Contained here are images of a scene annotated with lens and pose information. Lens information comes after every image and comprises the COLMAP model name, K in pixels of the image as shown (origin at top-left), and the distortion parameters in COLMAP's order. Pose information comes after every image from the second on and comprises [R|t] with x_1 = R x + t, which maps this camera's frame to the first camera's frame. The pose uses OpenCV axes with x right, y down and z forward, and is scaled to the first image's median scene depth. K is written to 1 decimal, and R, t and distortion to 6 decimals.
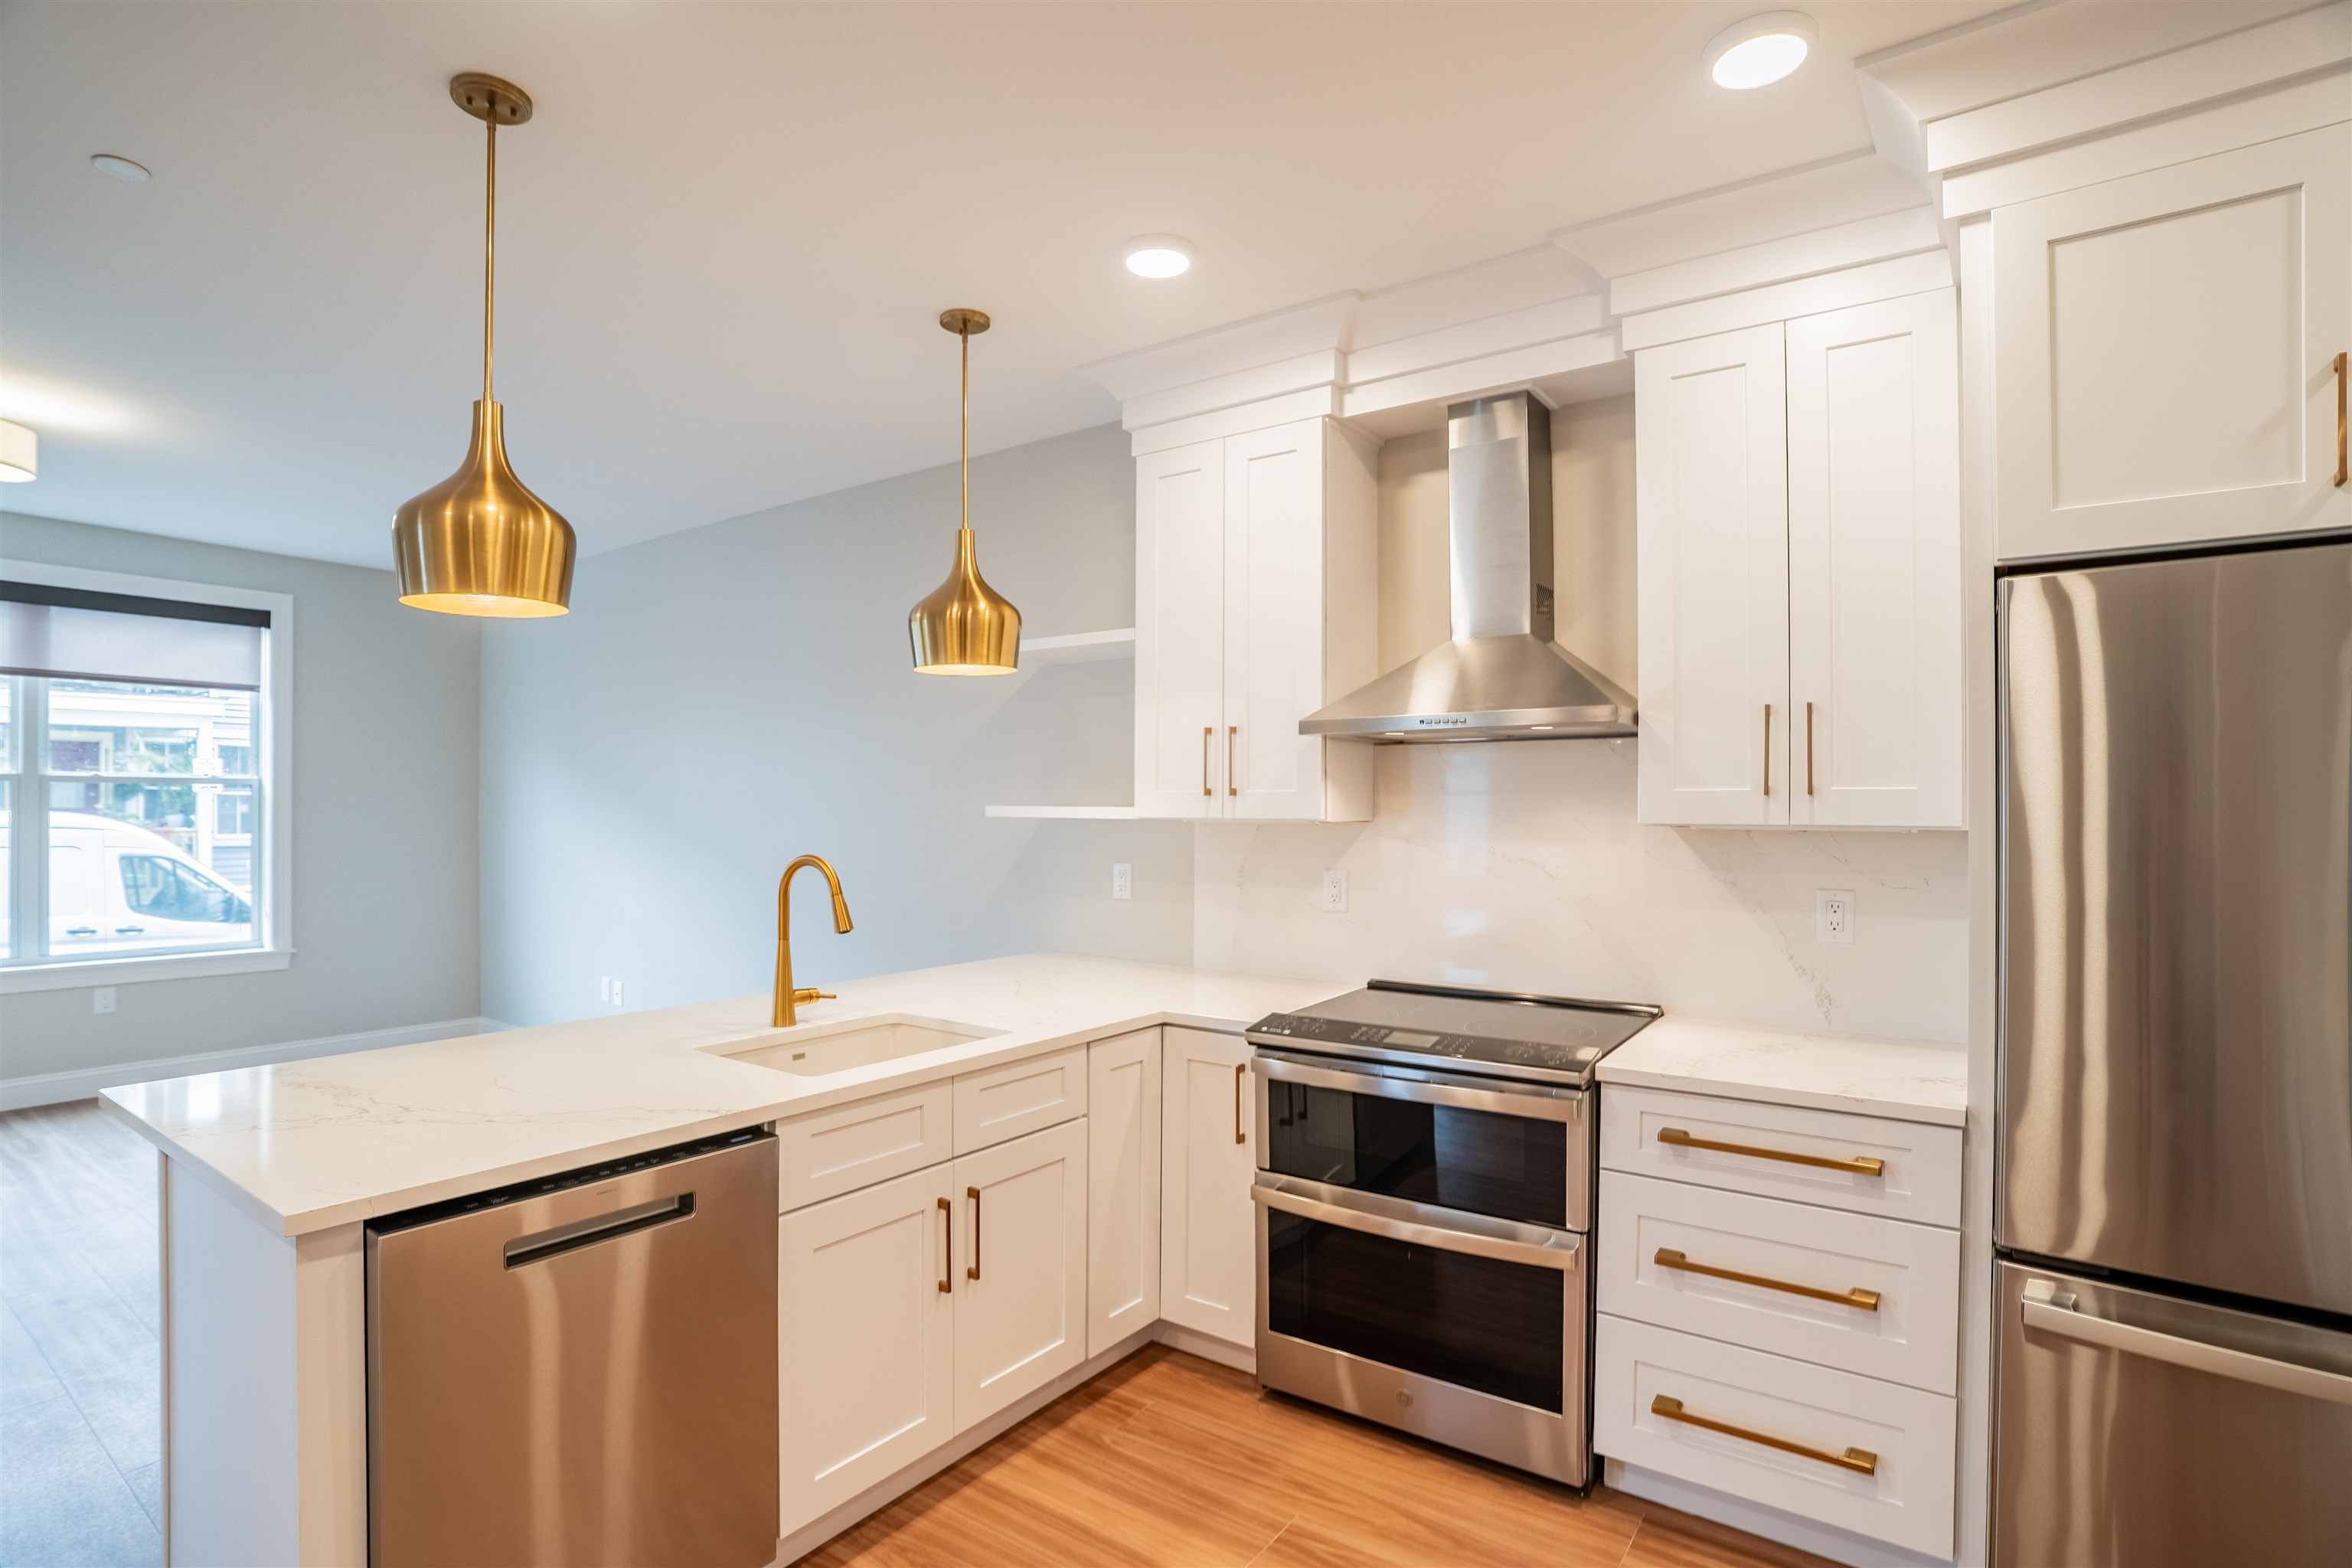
lens RADIAL K [[1100.4, 0, 1182.7], [0, 1100.4, 799.3], [0, 0, 1]] dist [-0.071711, 0.019008]
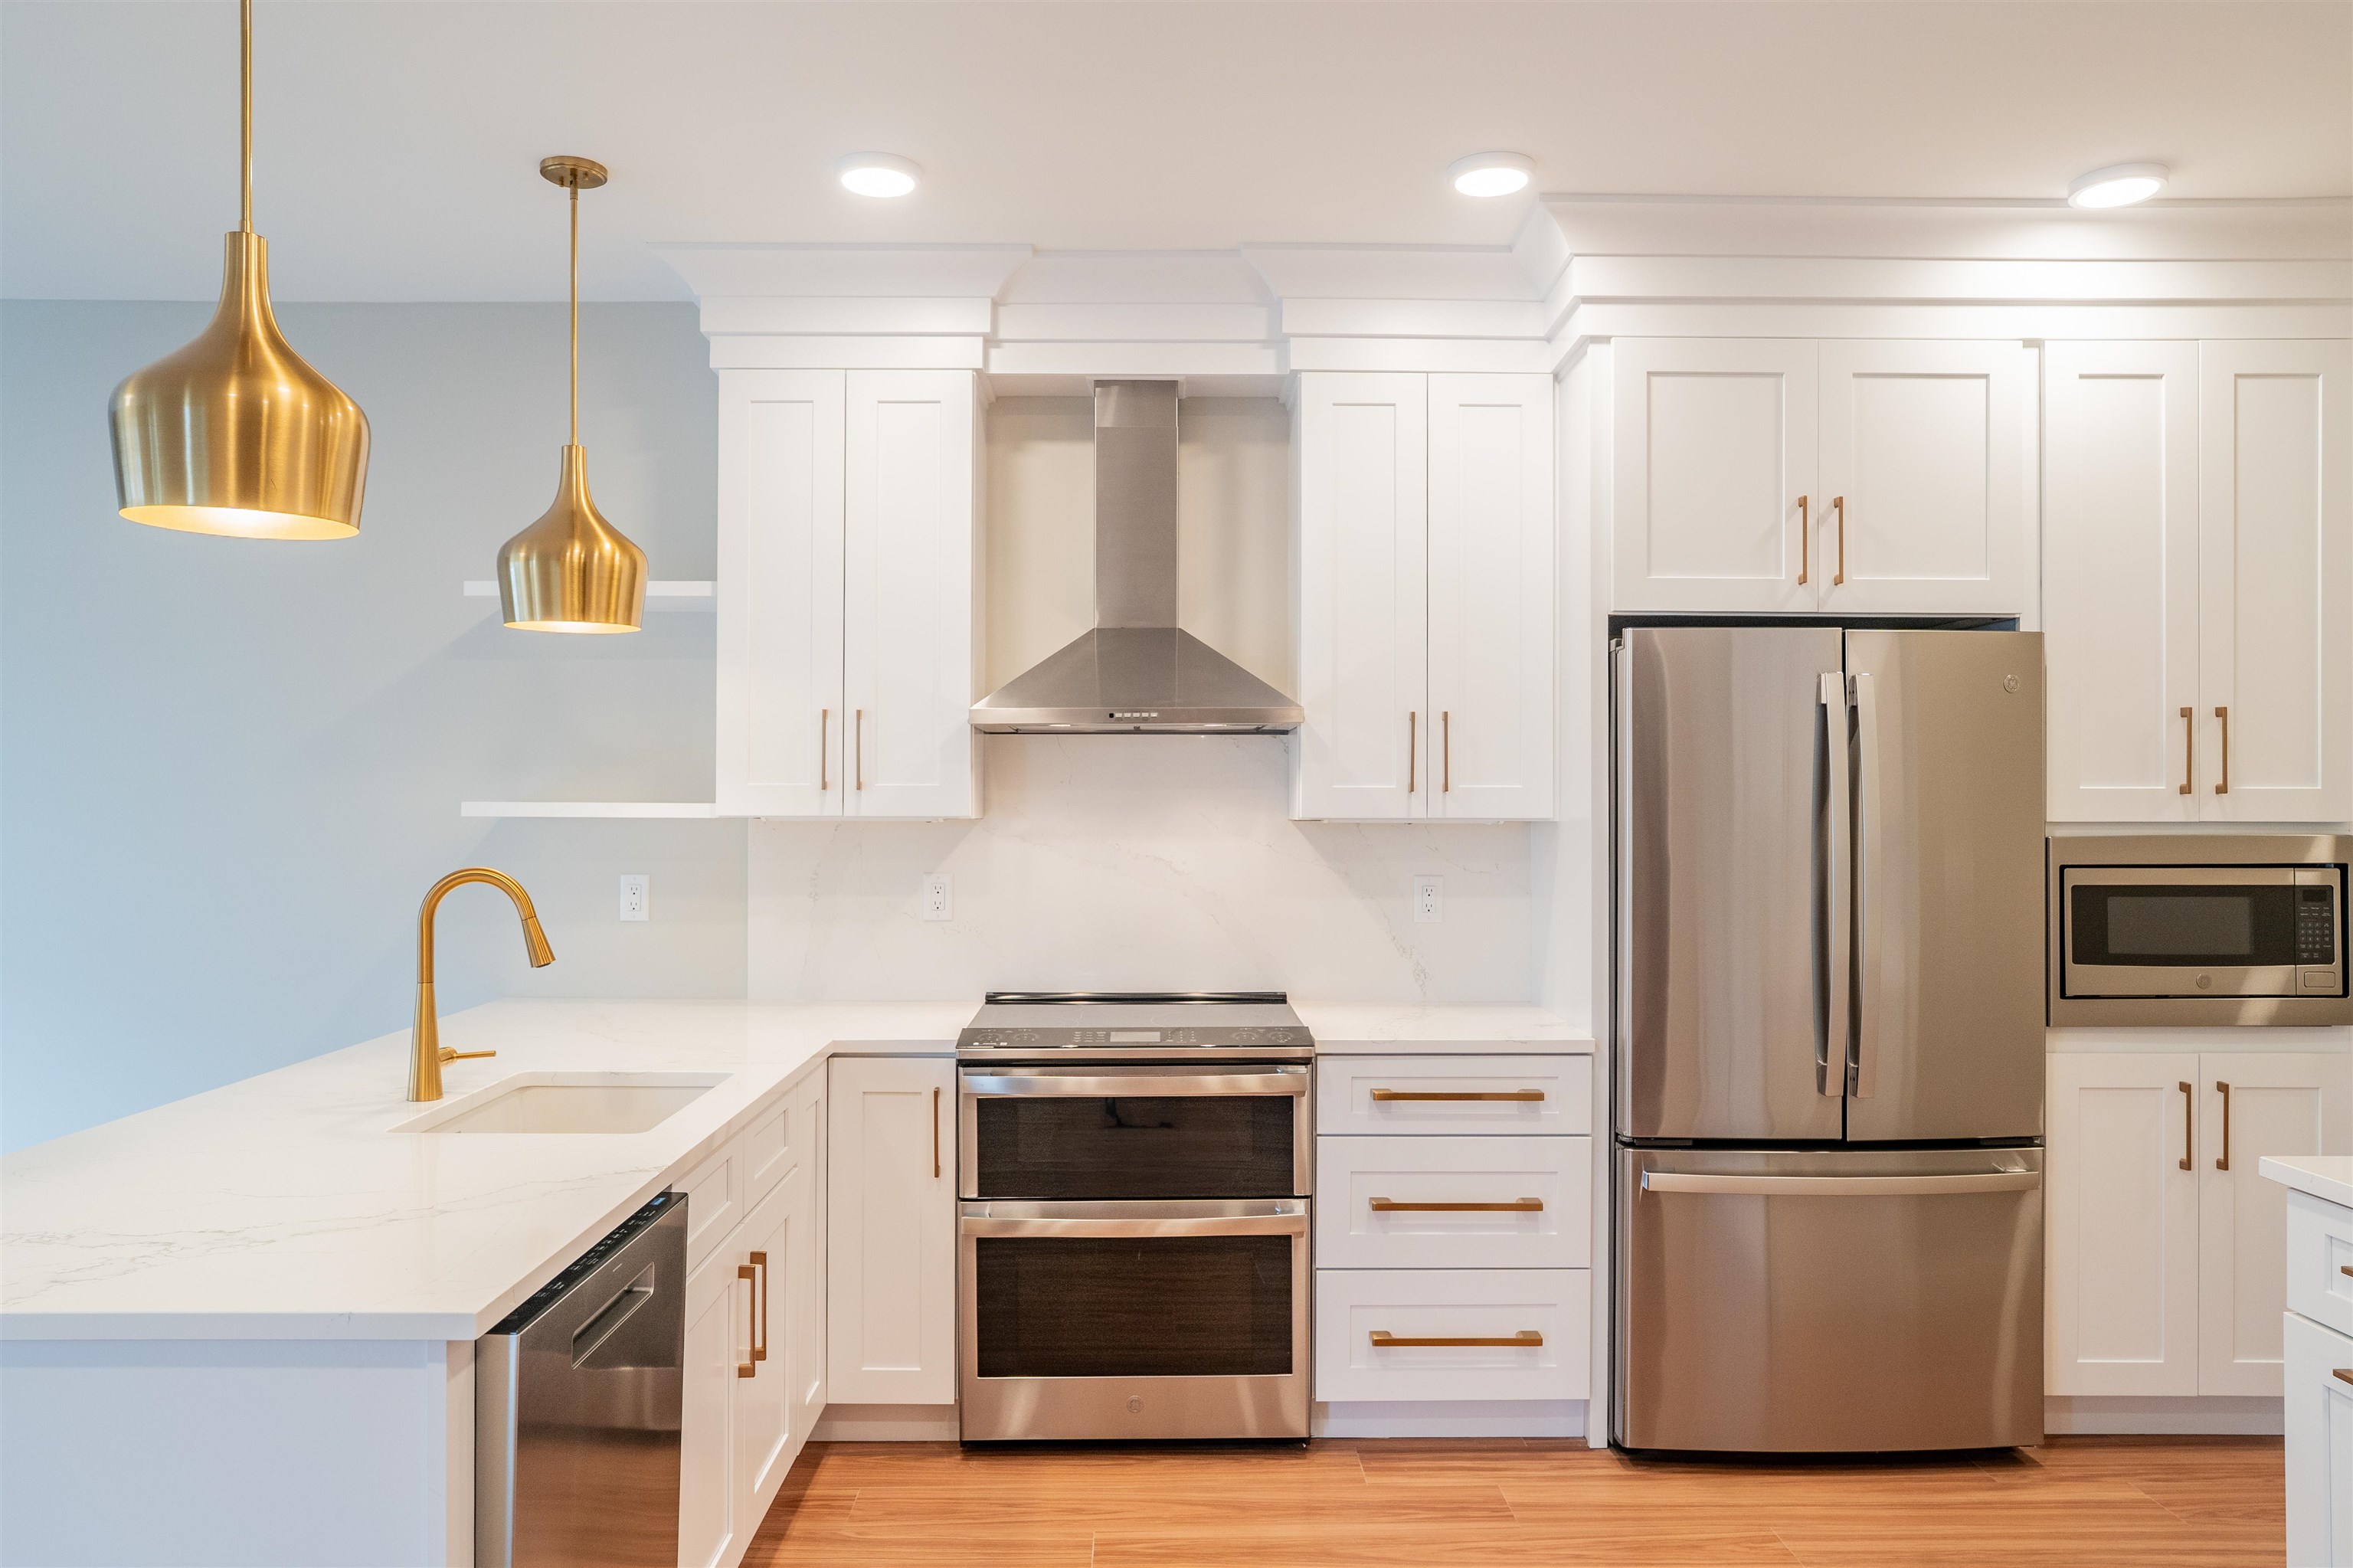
lens RADIAL K [[1559.9, 0, 1125.4], [0, 1559.9, 786.4], [0, 0, 1]] dist [-0.057820, -0.000316]
pose [[0.805889, 0.004222, 0.592051, -0.603918], [-0.003019, 0.999991, -0.003021, -0.003329], [-0.592058, 0.000647, 0.805895, -0.125380]]
